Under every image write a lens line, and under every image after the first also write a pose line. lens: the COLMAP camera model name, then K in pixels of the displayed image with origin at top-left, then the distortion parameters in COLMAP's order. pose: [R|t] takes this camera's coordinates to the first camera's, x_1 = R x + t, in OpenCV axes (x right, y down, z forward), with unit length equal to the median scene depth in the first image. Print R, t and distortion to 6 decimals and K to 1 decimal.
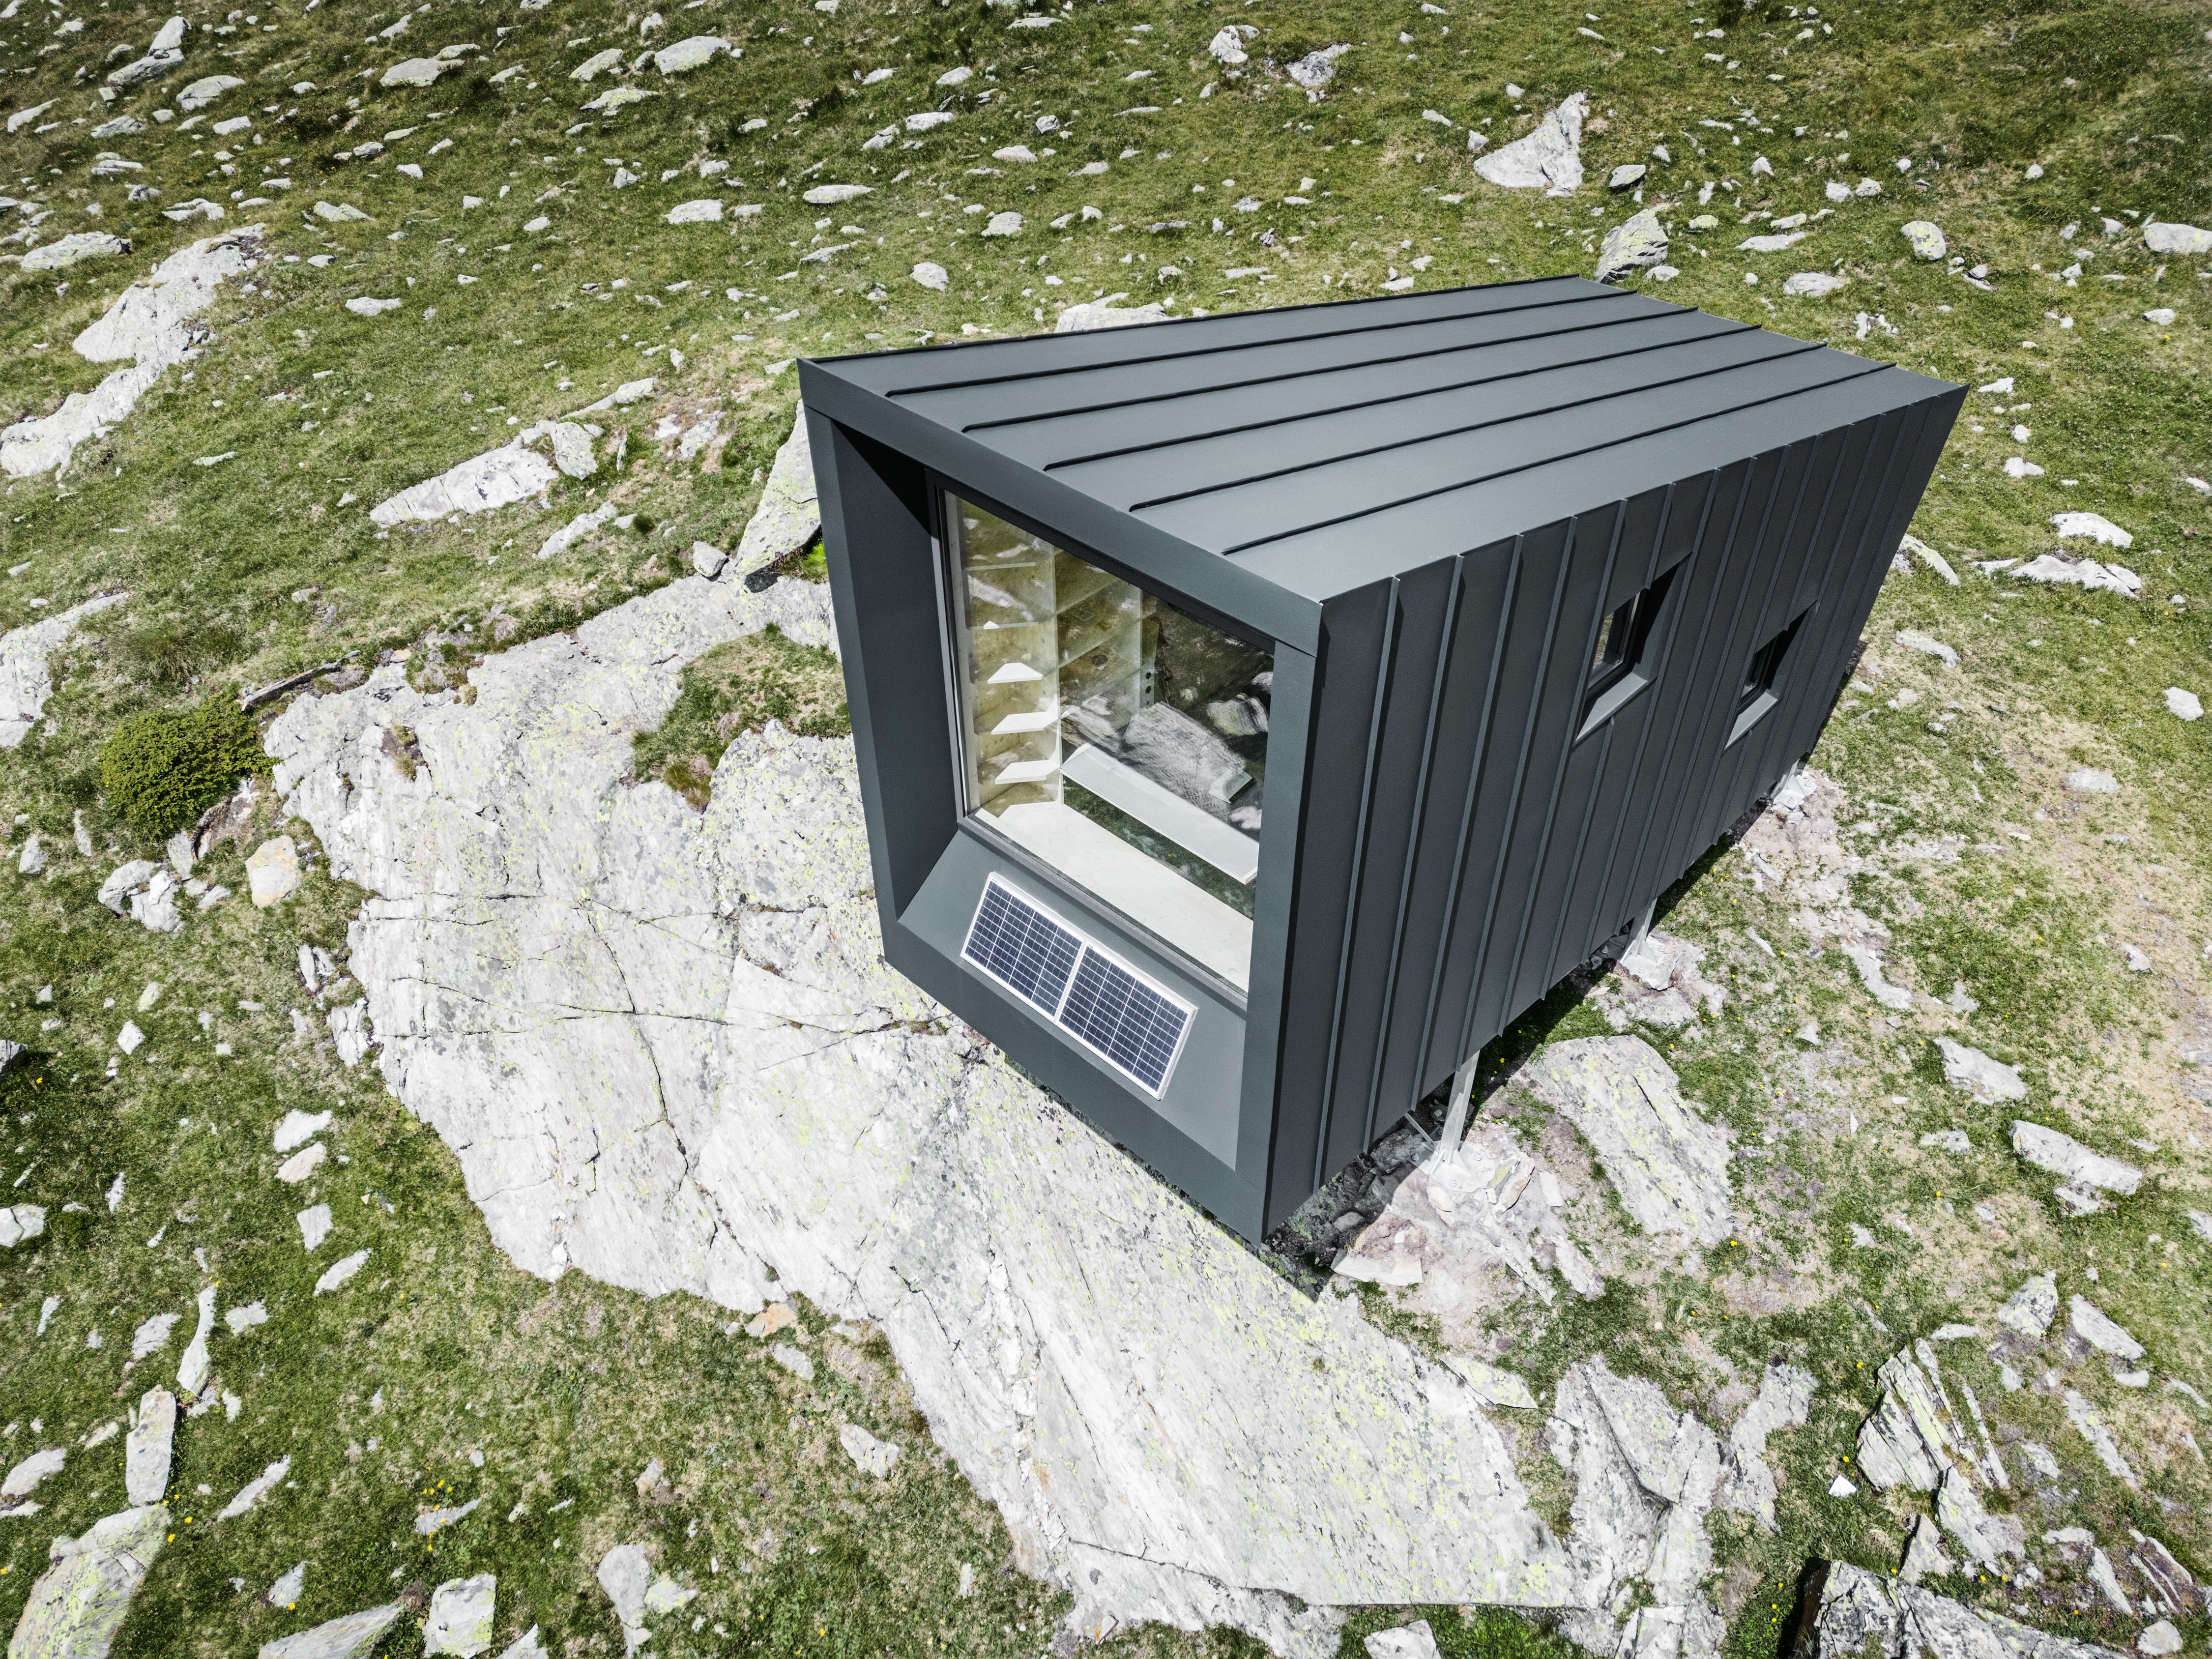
lens RADIAL K [[1547.6, 0, 1106.0], [0, 1547.6, 829.5], [0, 0, 1]] dist [0.081378, -0.081905]
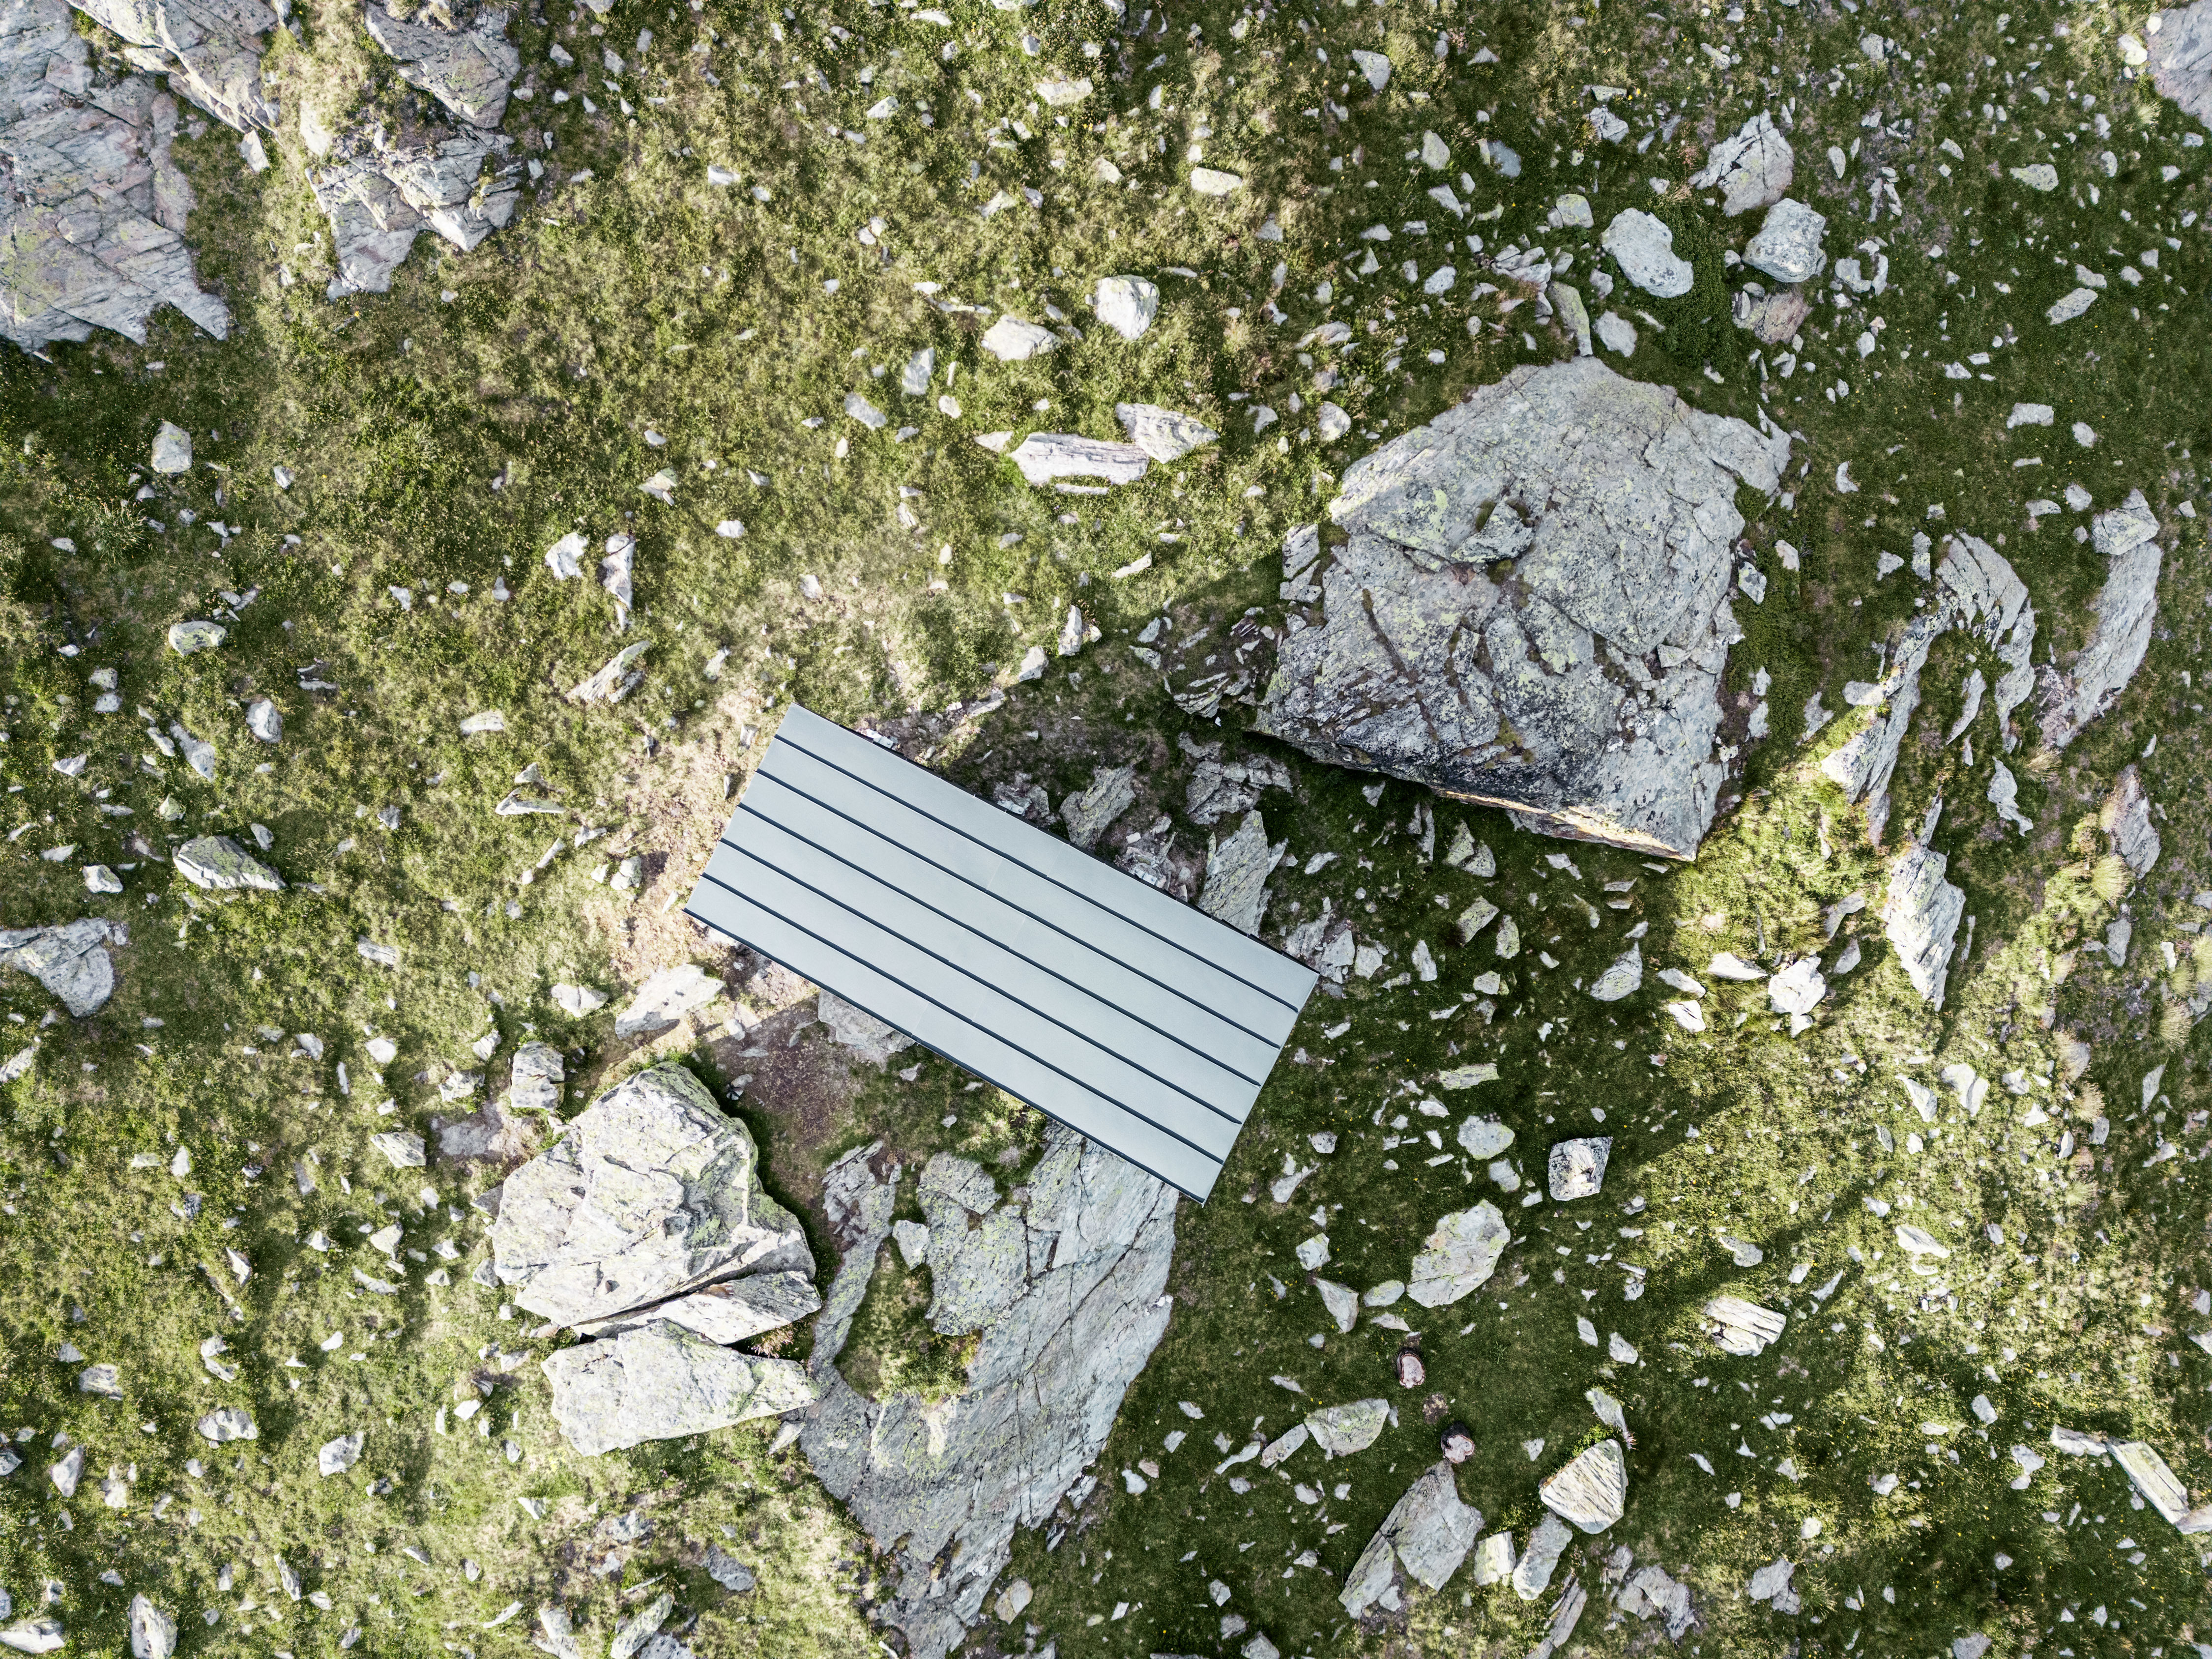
lens RADIAL K [[1547.6, 0, 1106.0], [0, 1547.6, 829.5], [0, 0, 1]] dist [0.081378, -0.081905]
pose [[-0.286599, -0.957966, 0.012769, 0.197205], [0.623739, -0.176457, 0.761454, -1.077370], [-0.727194, 0.226196, 0.648093, -0.320101]]
